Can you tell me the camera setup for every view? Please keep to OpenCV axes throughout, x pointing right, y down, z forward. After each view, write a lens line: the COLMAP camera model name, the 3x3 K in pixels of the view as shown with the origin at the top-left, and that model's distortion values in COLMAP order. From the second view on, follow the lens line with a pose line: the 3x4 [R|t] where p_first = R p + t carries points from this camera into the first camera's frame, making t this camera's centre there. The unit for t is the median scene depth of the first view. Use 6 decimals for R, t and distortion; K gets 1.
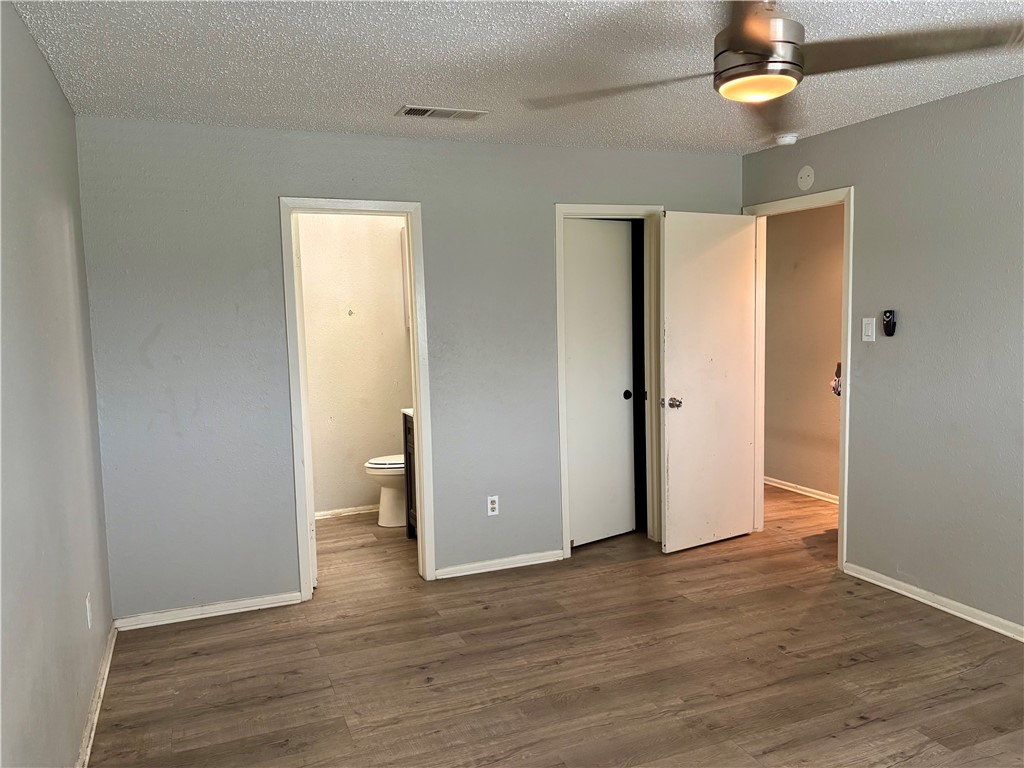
lens RADIAL K [[776.0, 0, 511.8], [0, 776.0, 384.0], [0, 0, 1]] dist [0.012032, 0.005425]
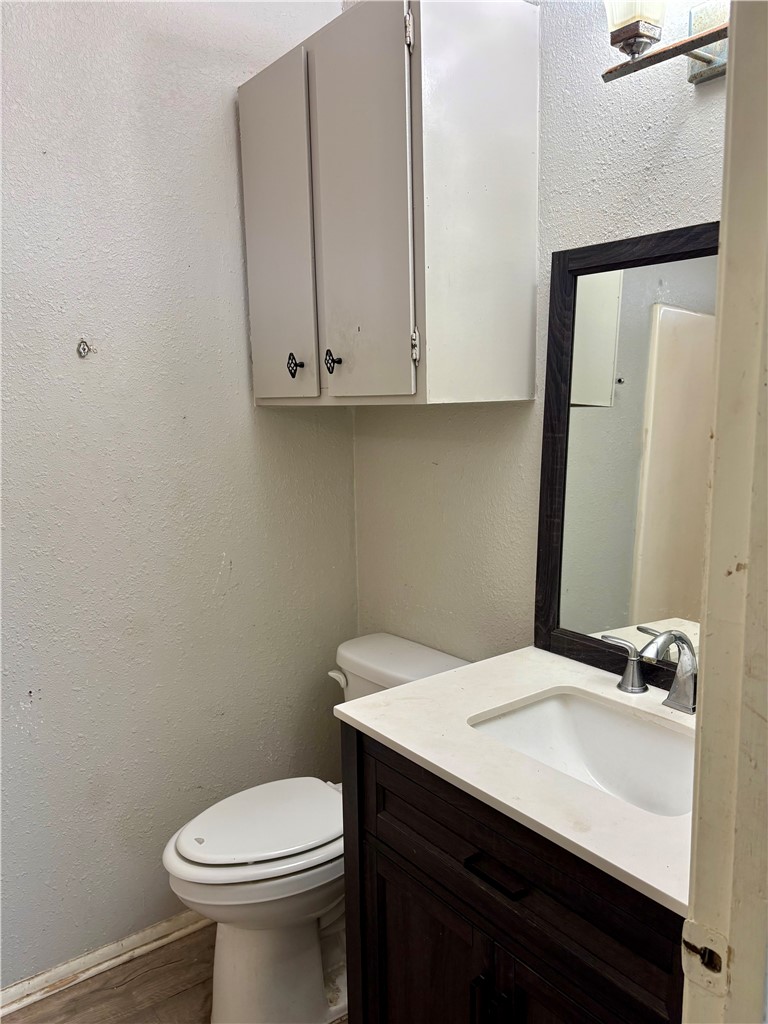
lens RADIAL K [[776.0, 0, 383.8], [0, 776.0, 514.5], [0, 0, 1]] dist [0.012032, 0.005425]
pose [[0.968350, -0.041792, 0.246073, -0.167608], [0.025218, 0.997219, 0.070126, -0.045536], [-0.248320, -0.061701, 0.966711, 0.662907]]
